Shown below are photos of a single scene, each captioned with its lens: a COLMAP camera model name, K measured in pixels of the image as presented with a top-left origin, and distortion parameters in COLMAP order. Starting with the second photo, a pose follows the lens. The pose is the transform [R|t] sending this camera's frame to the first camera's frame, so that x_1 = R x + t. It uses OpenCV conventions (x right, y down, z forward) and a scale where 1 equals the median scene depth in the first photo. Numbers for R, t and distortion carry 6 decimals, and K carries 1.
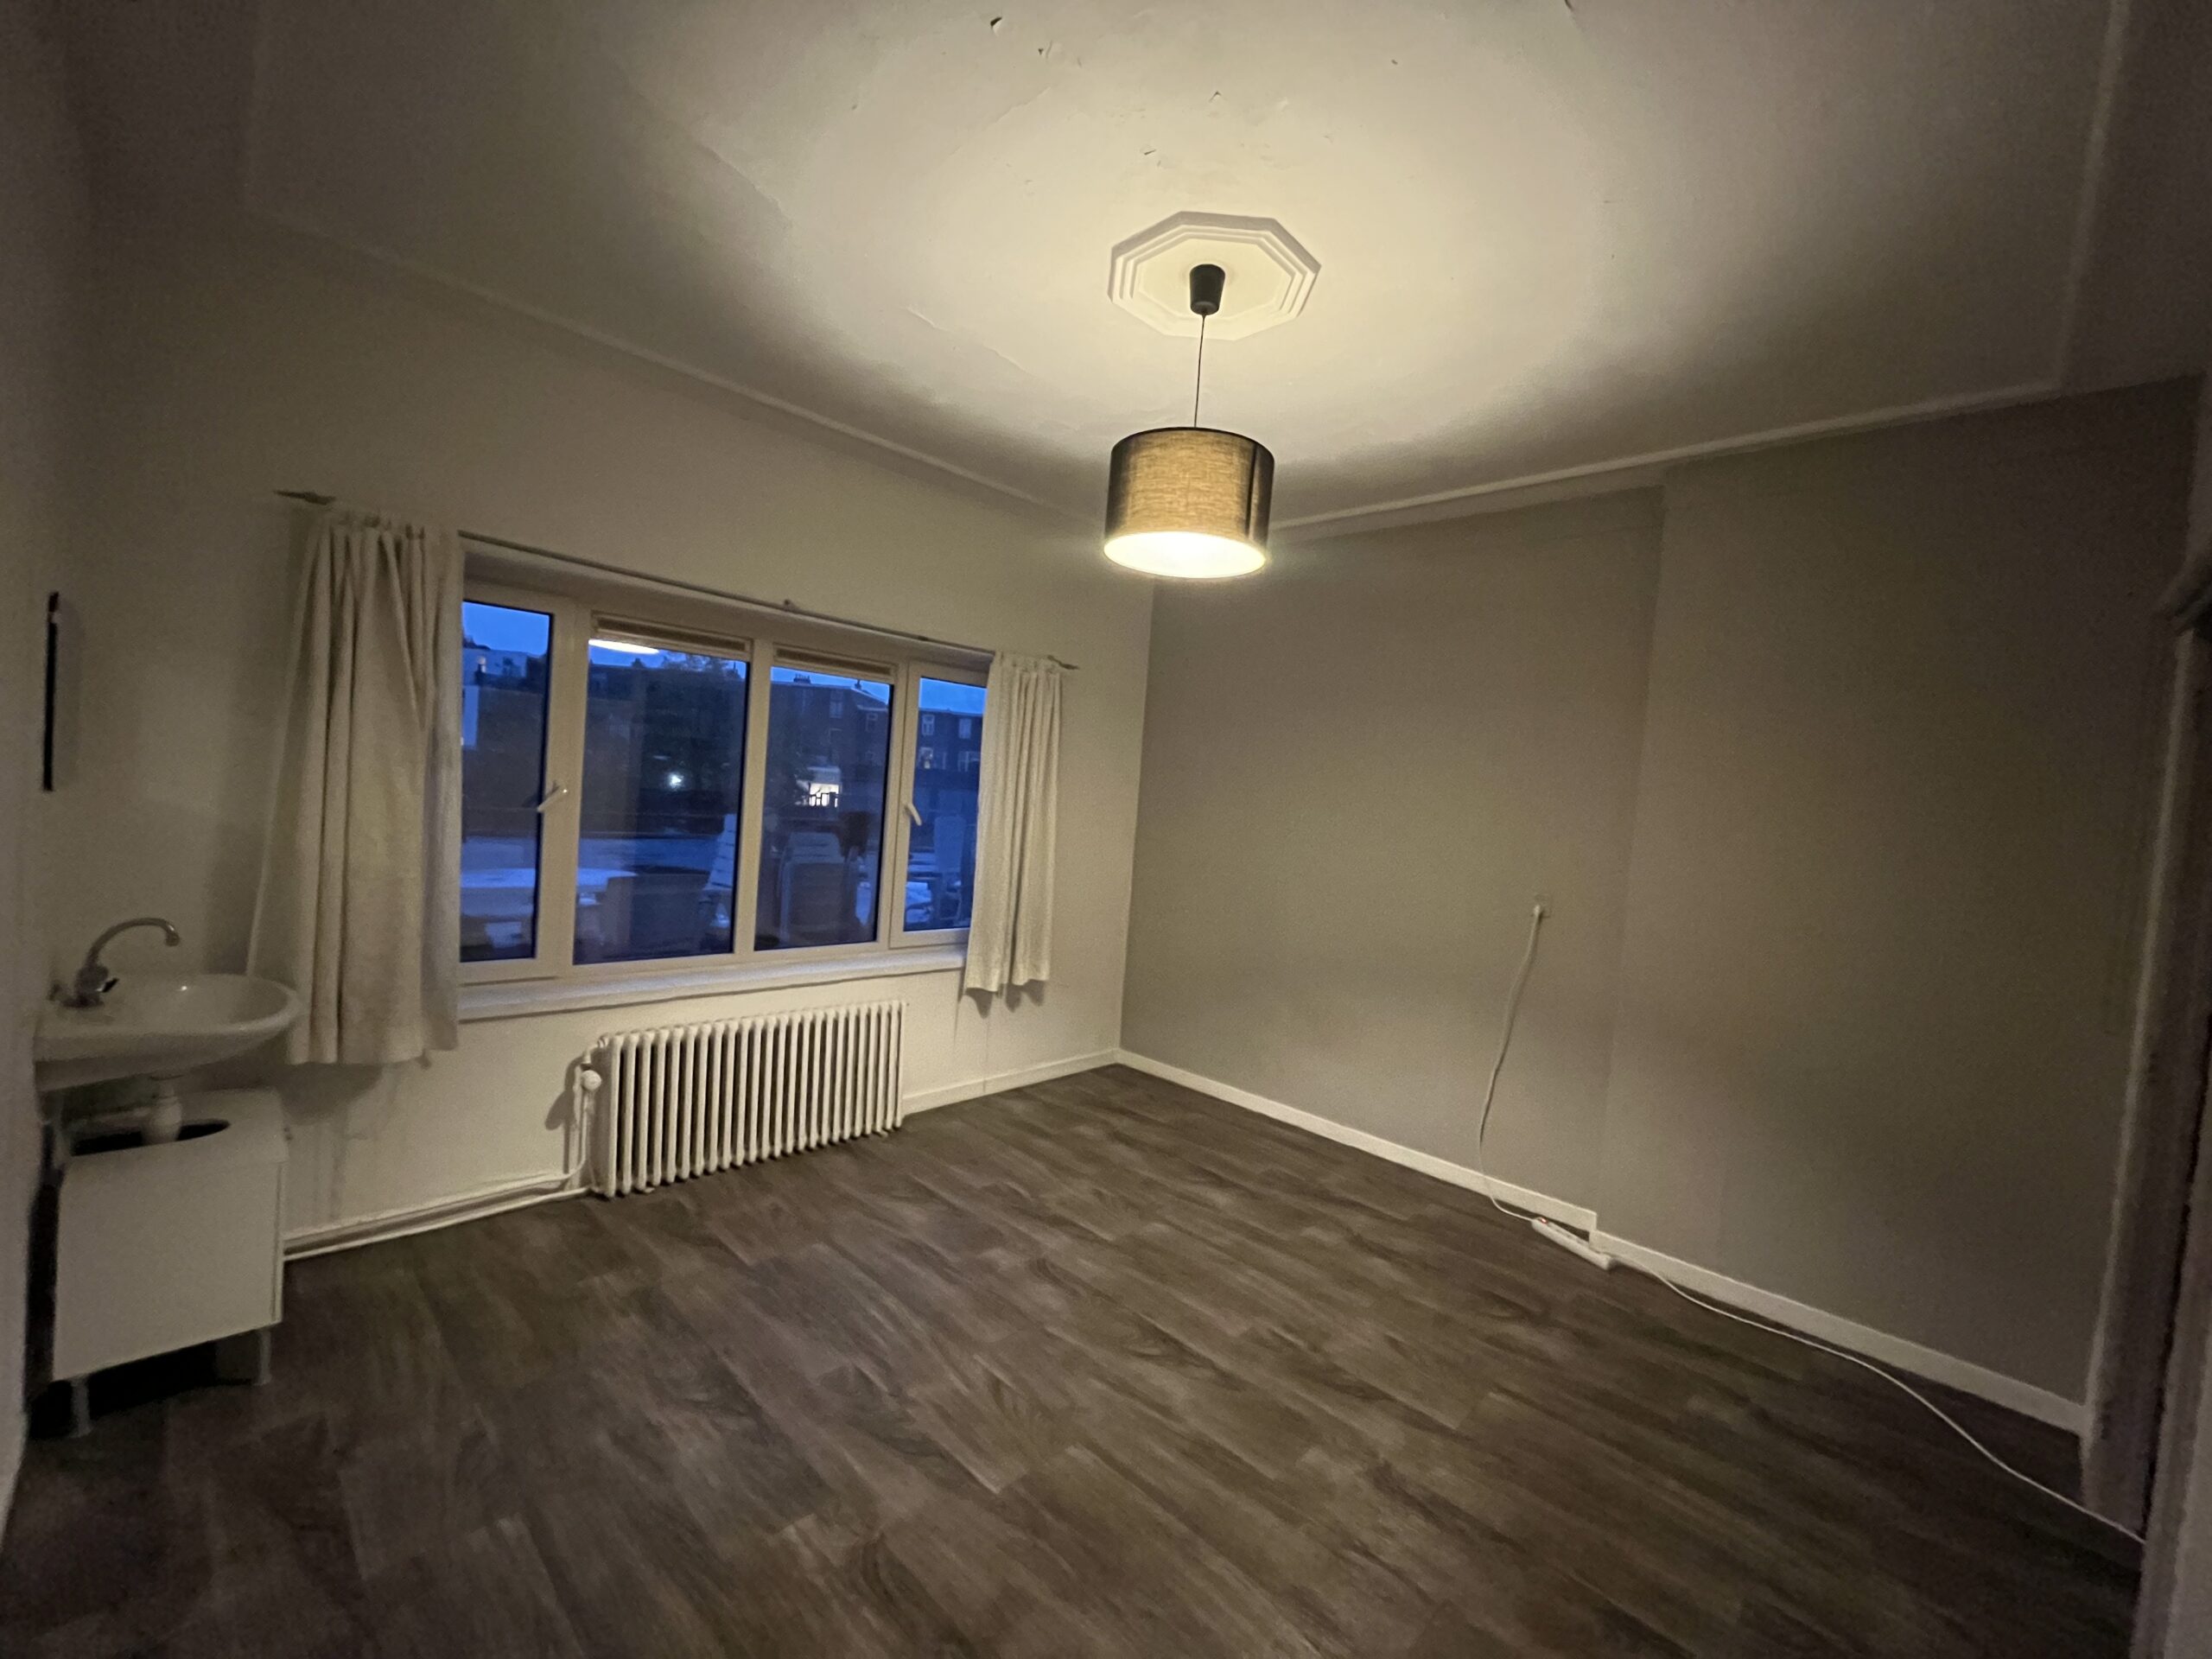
lens RADIAL K [[894.0, 0, 1110.1], [0, 894.0, 834.9], [0, 0, 1]] dist [0.001745, -0.000069]
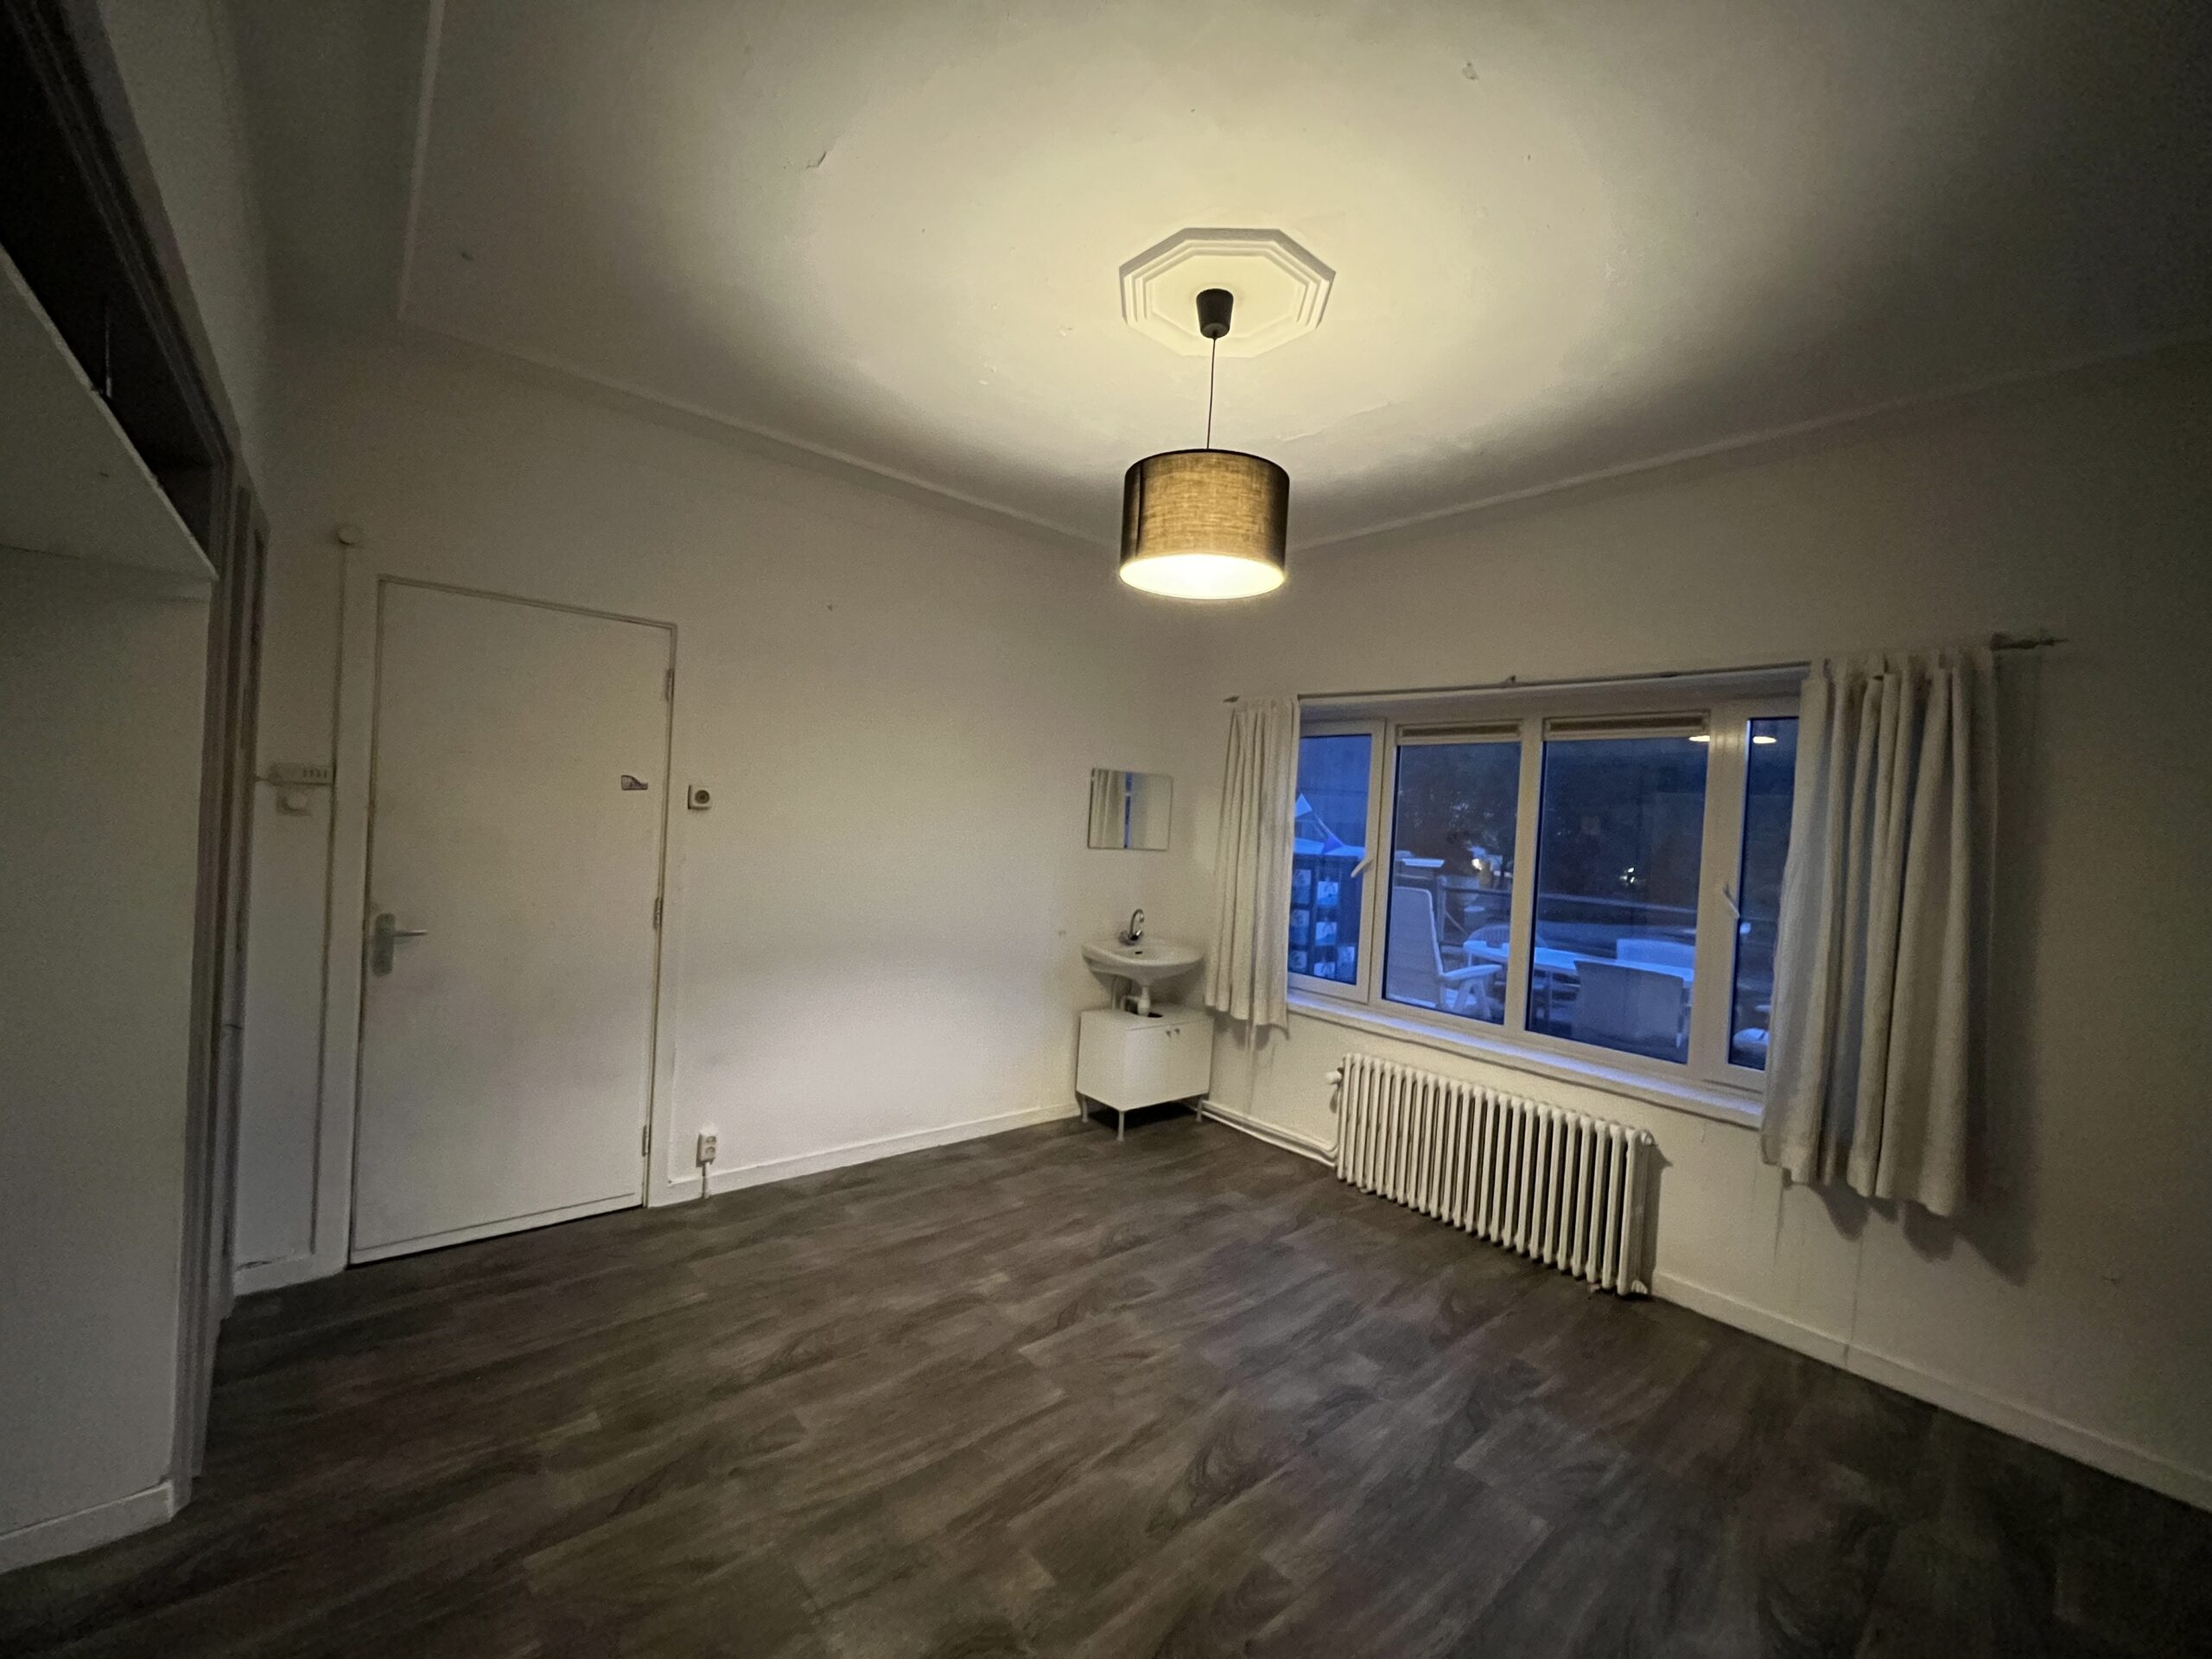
lens RADIAL K [[894.0, 0, 1105.5], [0, 894.0, 843.1], [0, 0, 1]] dist [0.001745, -0.000069]
pose [[-0.081393, -0.051970, -0.995326, 0.873319], [-0.113057, 0.992675, -0.042586, 0.027438], [0.990249, 0.109062, -0.086672, 0.839659]]
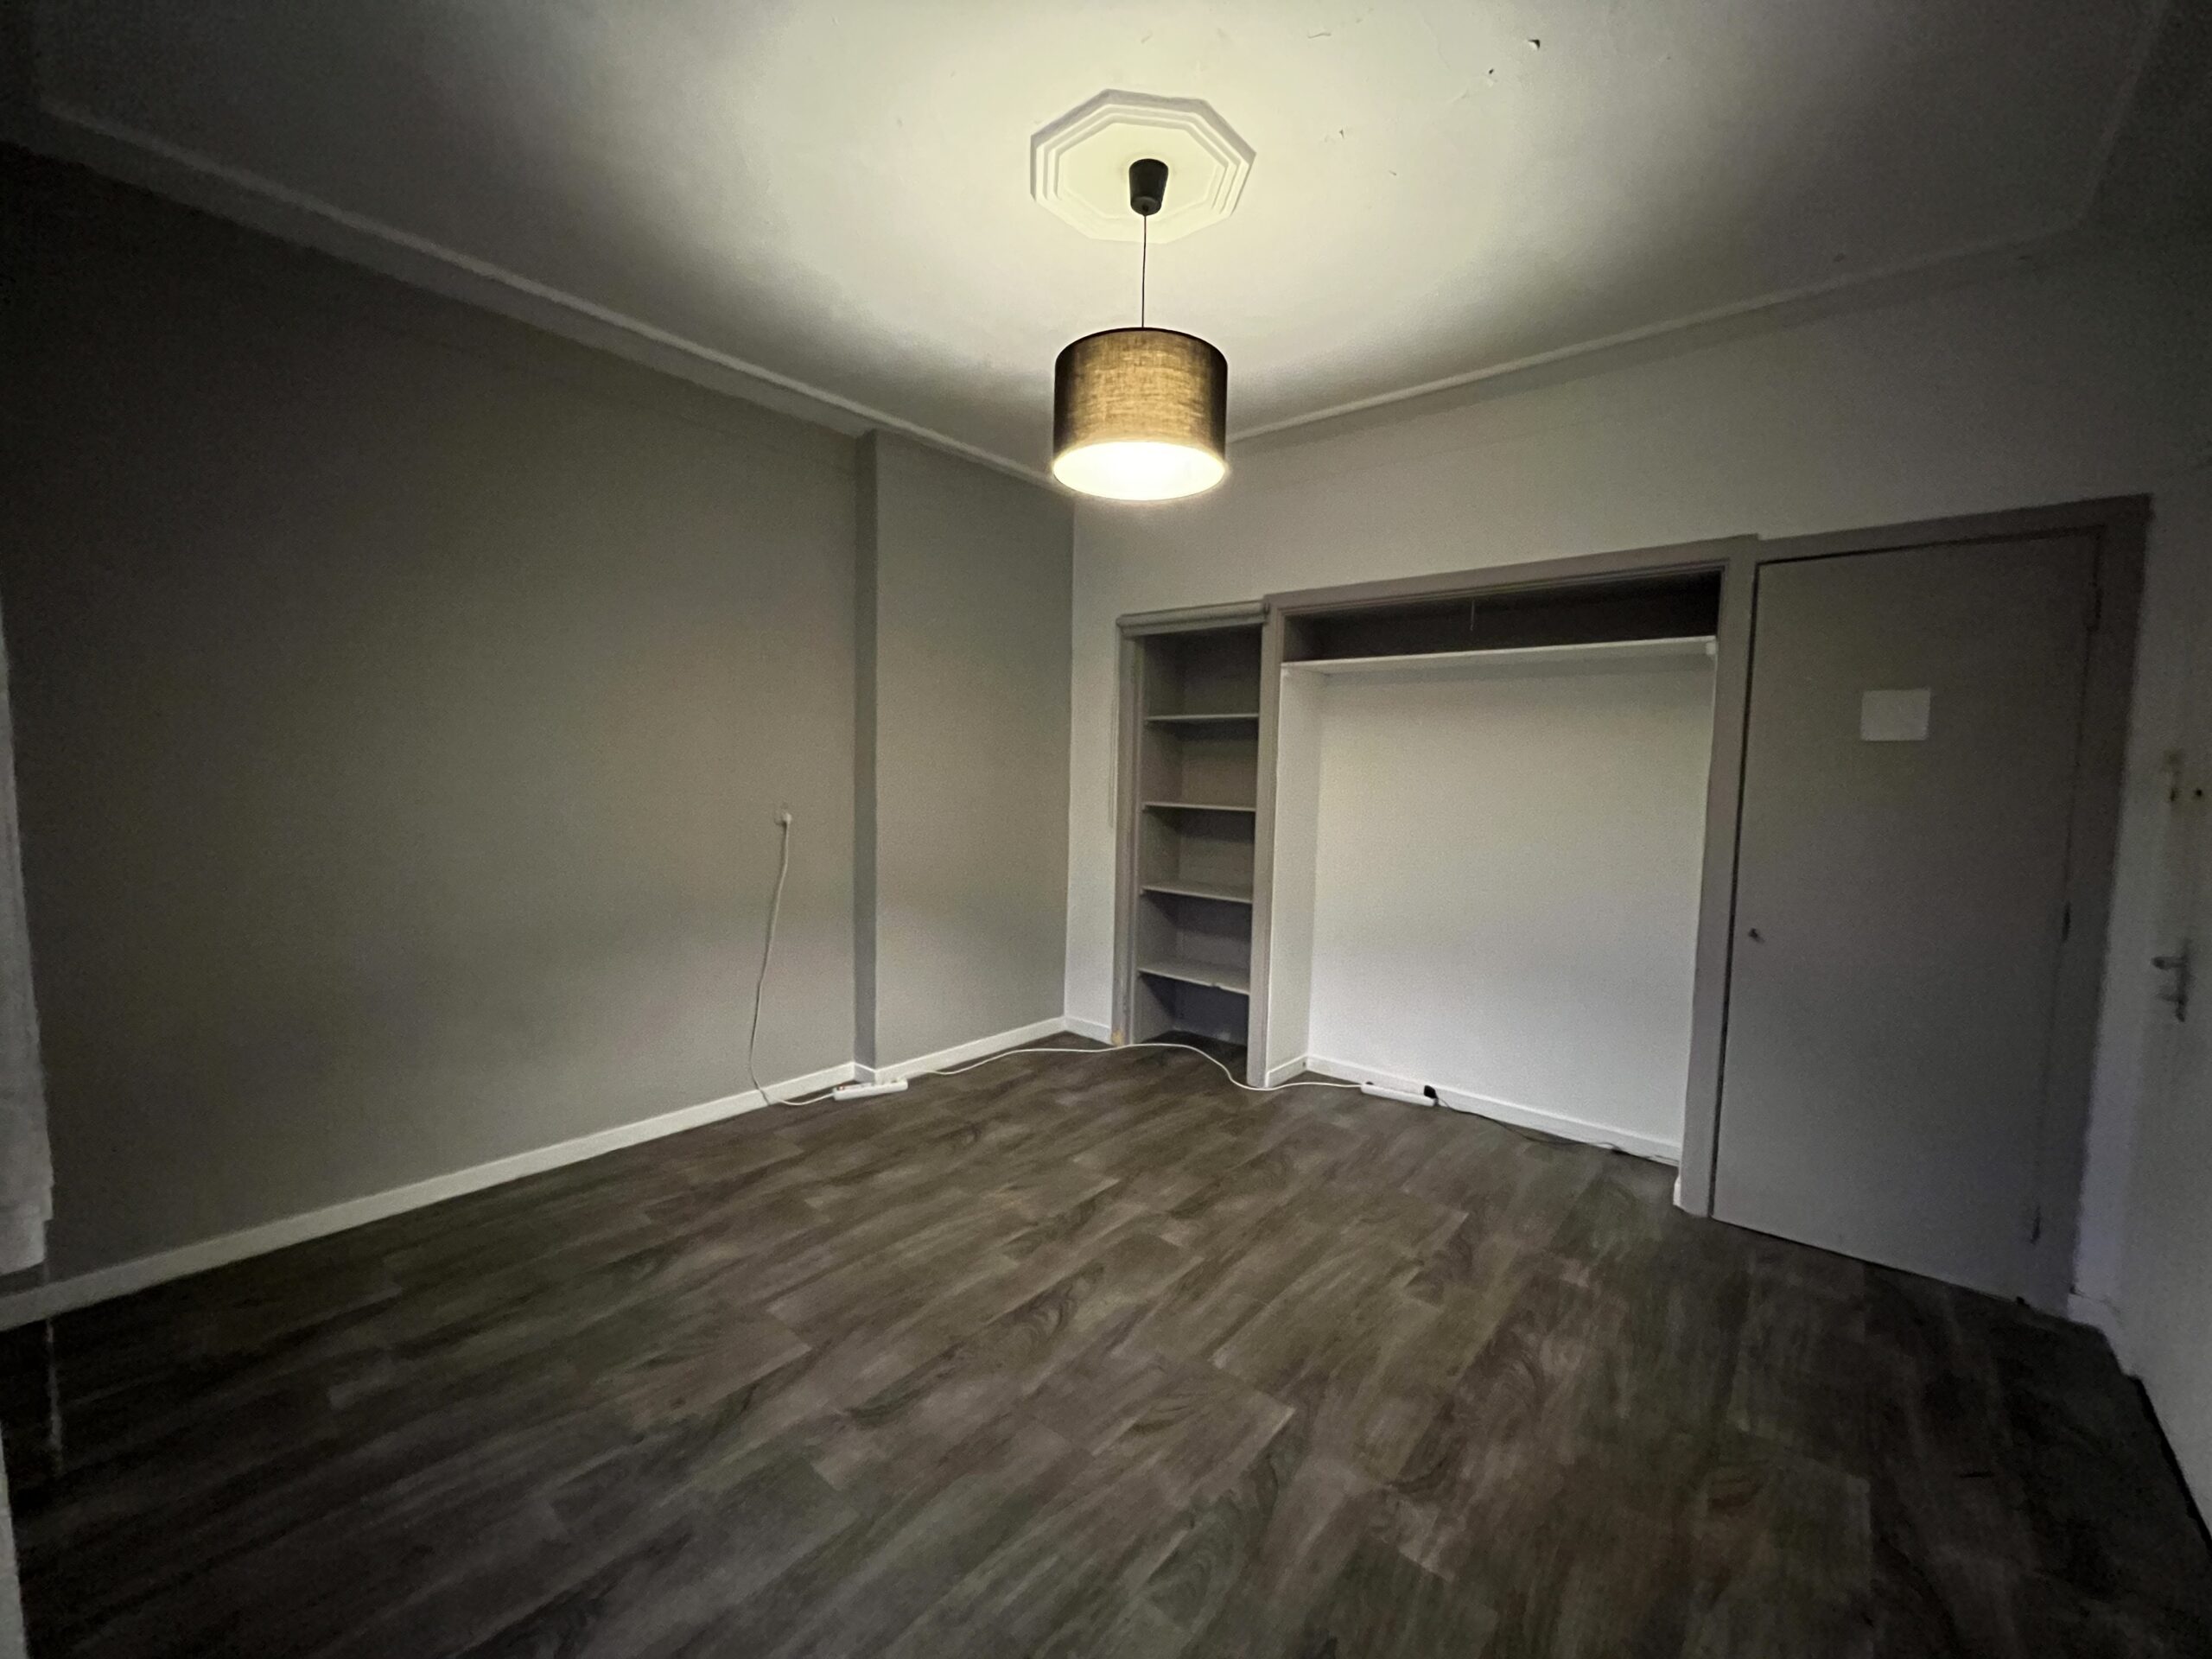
lens RADIAL K [[894.0, 0, 1103.9], [0, 894.0, 826.4], [0, 0, 1]] dist [0.001745, -0.000069]
pose [[-0.063835, -0.142878, 0.987680, -0.756706], [0.016693, 0.989407, 0.144207, -0.065524], [-0.997821, 0.025692, -0.060773, 0.917351]]
